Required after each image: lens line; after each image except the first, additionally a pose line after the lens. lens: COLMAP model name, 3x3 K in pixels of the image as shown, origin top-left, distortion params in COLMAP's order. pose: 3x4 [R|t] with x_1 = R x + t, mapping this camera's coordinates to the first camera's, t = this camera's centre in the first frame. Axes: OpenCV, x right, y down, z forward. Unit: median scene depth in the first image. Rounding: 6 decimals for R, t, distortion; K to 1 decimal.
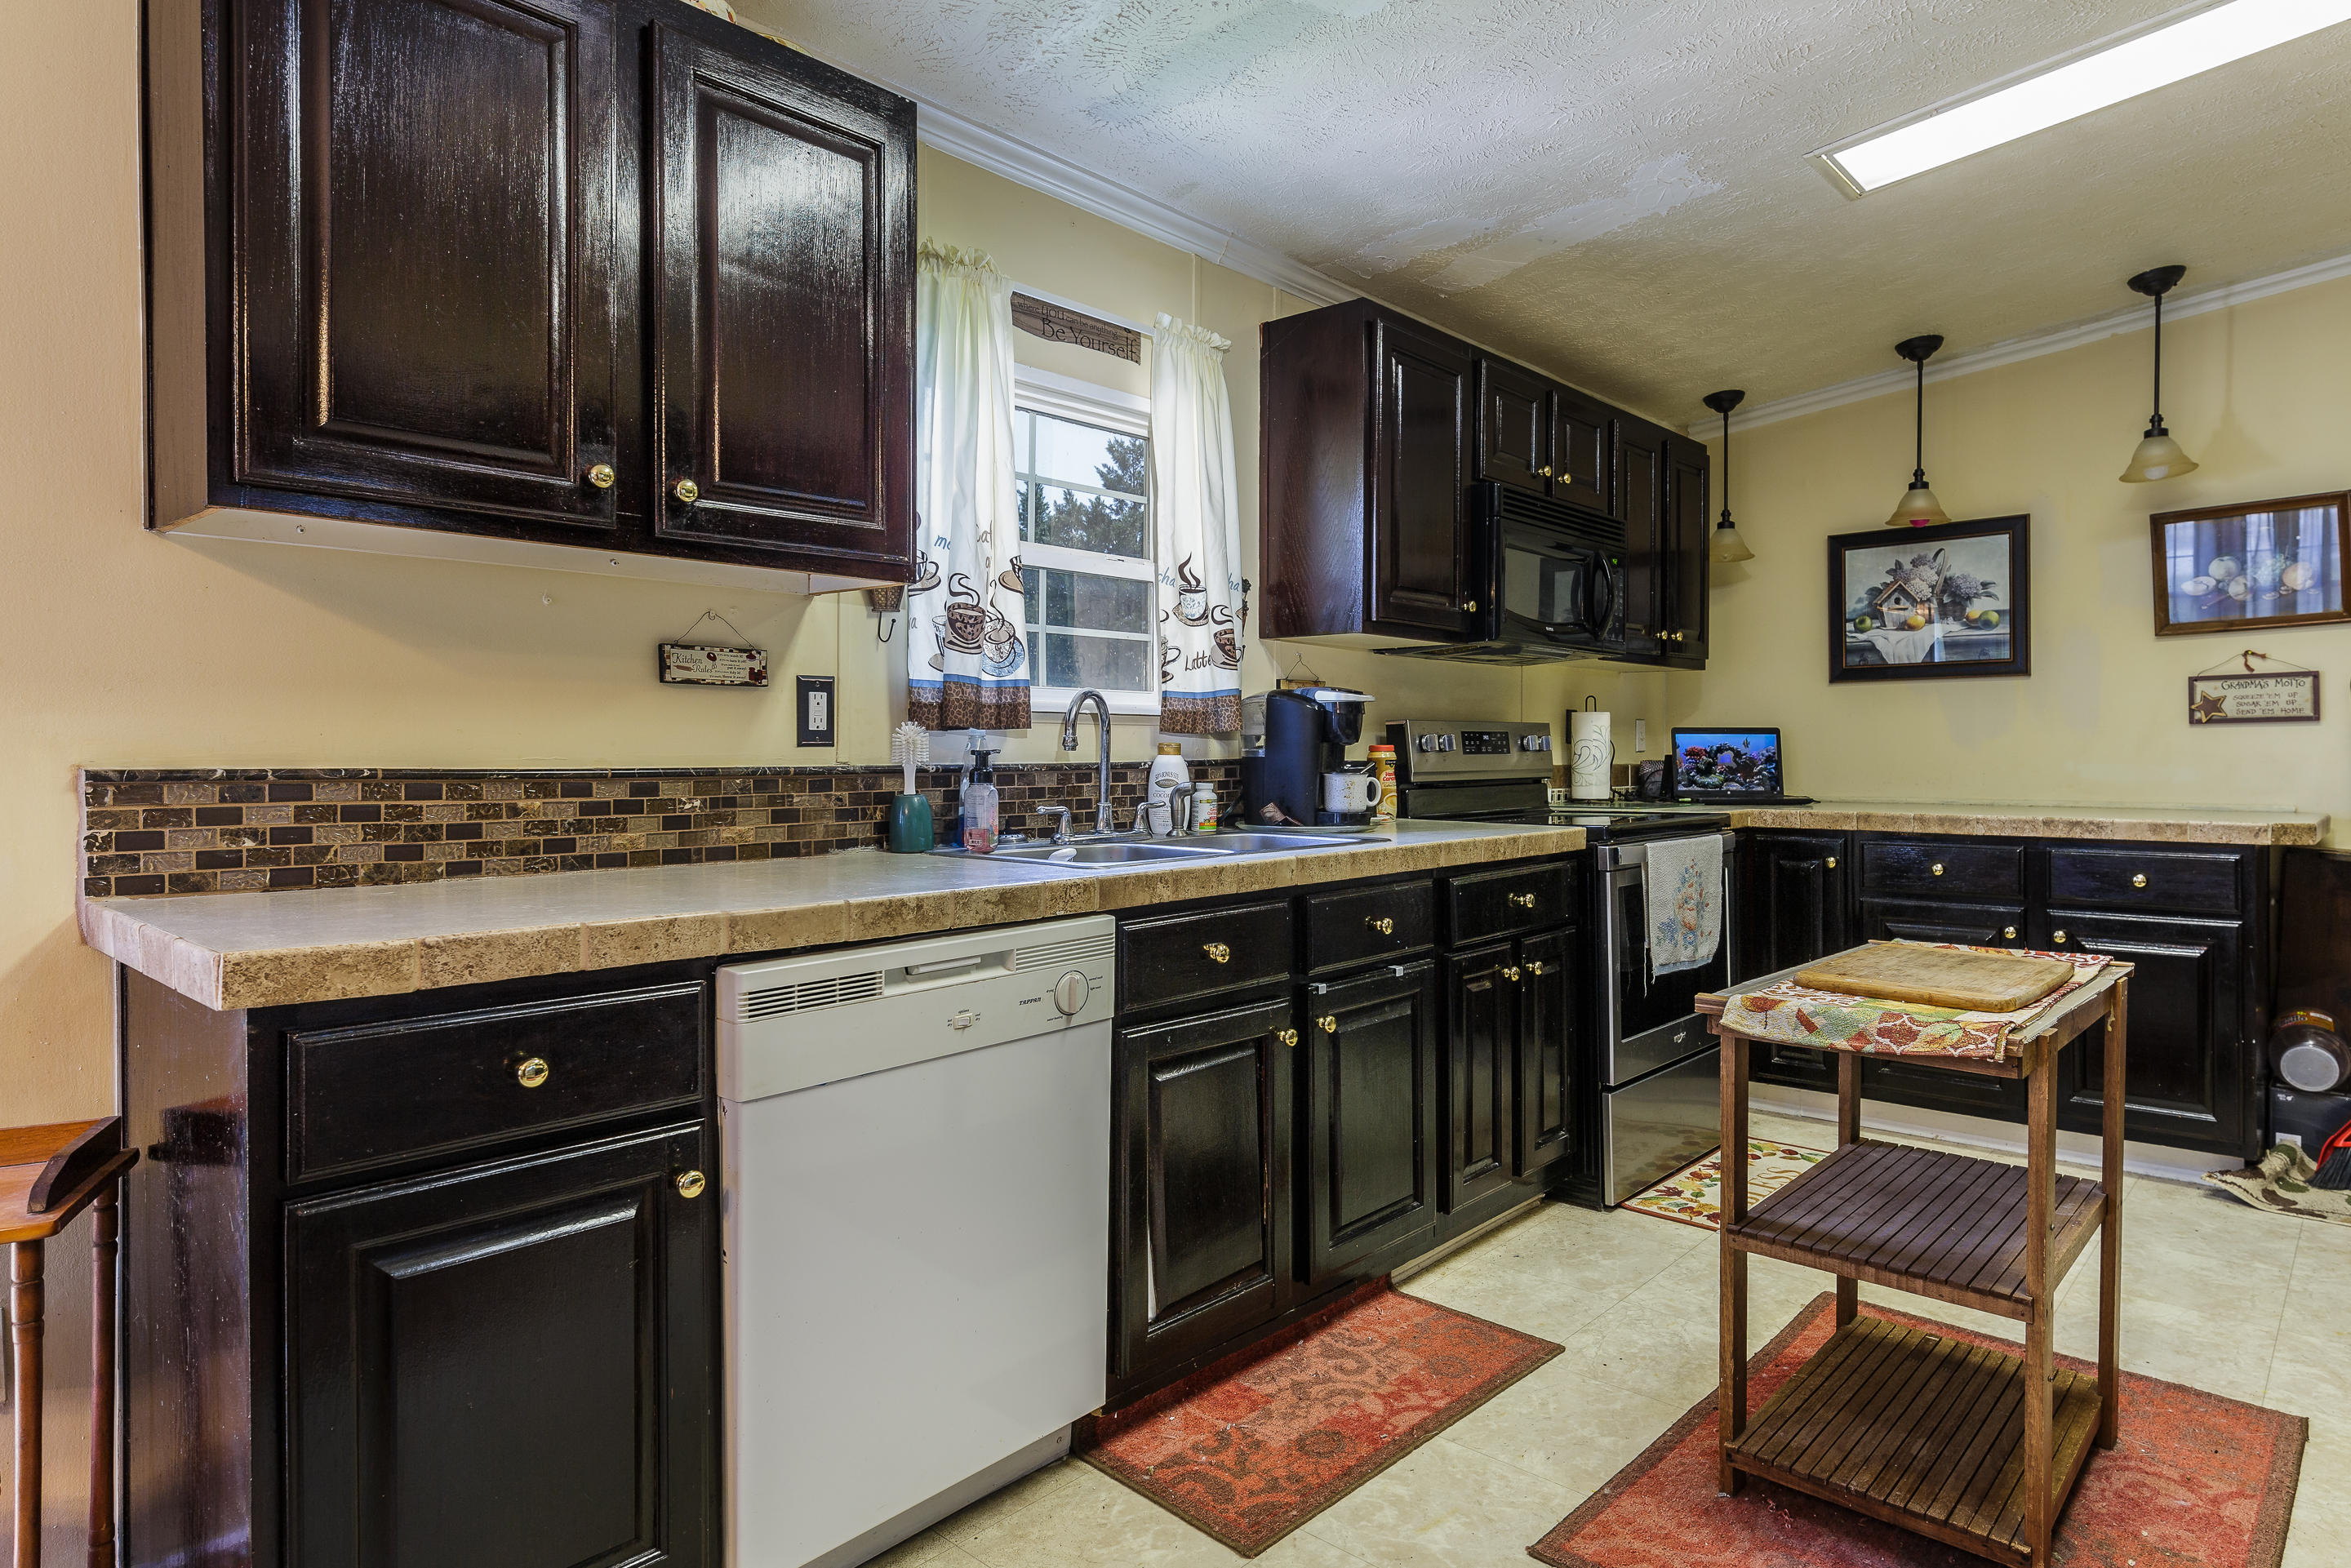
lens RADIAL K [[1339.4, 0, 1179.5], [0, 1339.4, 763.7], [0, 0, 1]] dist [0.005865, 0.000243]
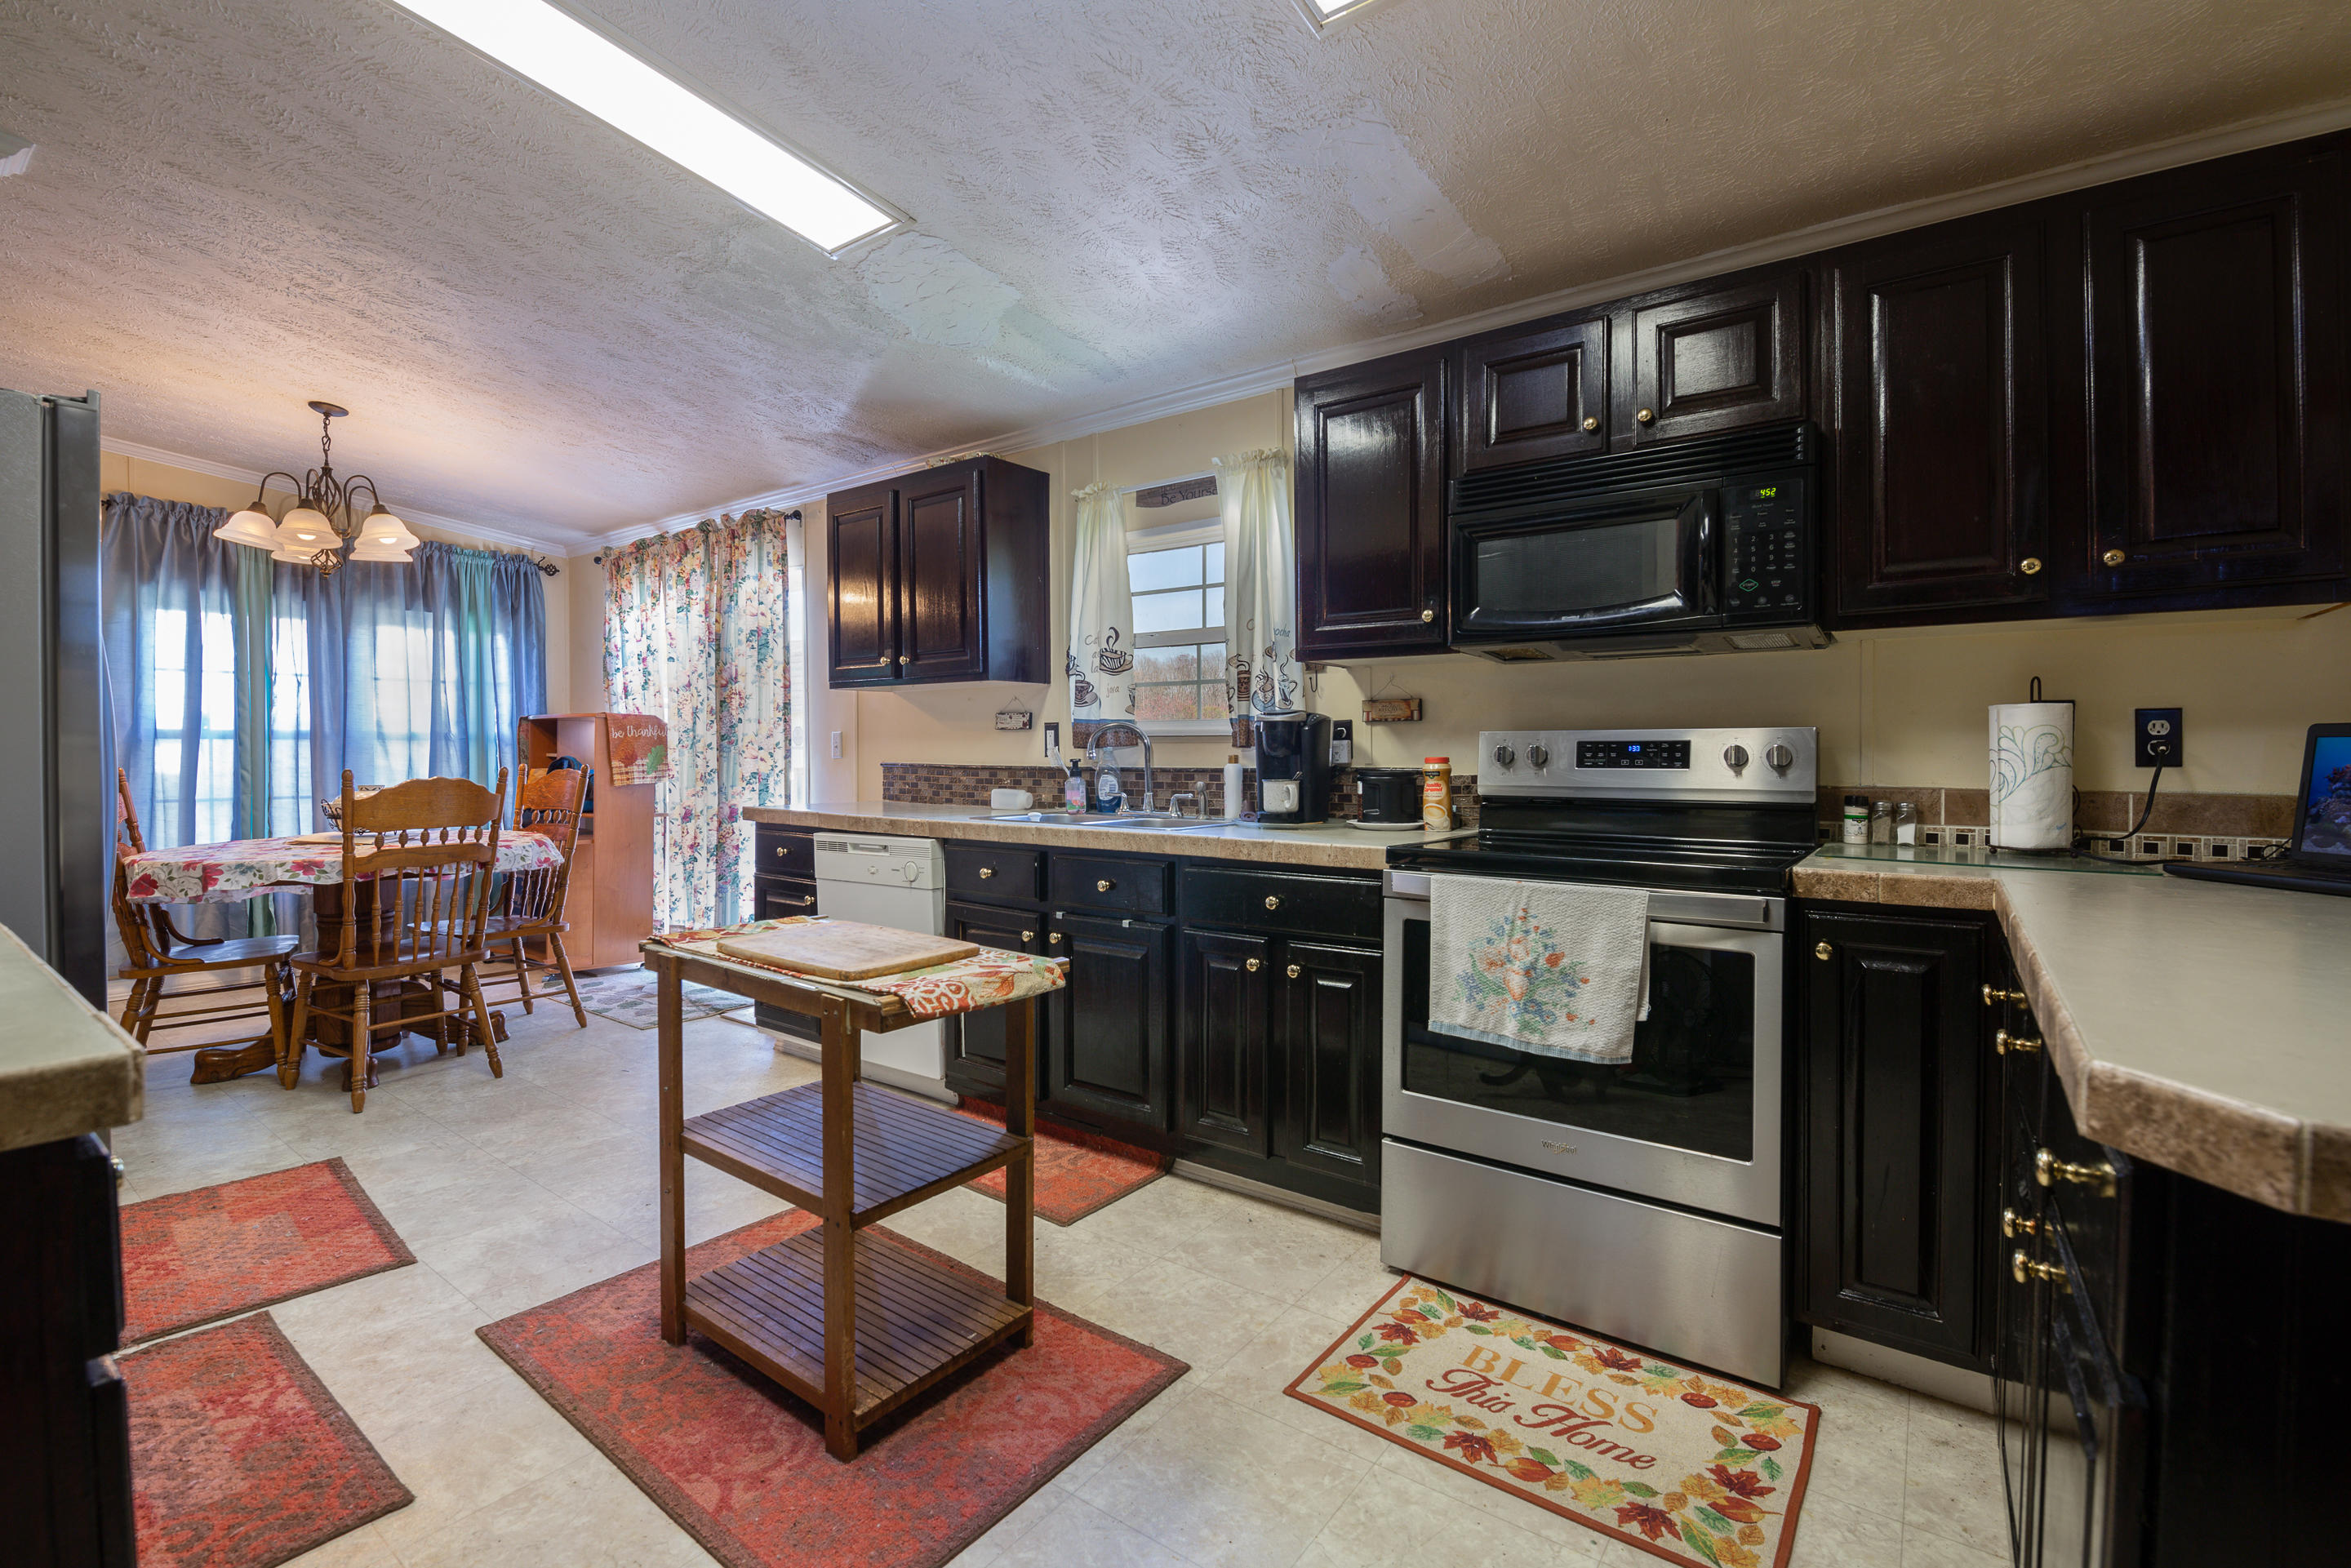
lens RADIAL K [[1012.5, 0, 1180.3], [0, 1012.5, 774.2], [0, 0, 1]] dist [0.000260, 0.000065]
pose [[0.110845, 0.018014, -0.993674, 1.198211], [-0.020201, 0.999670, 0.015869, -0.014203], [0.993632, 0.018314, 0.111172, 0.948026]]
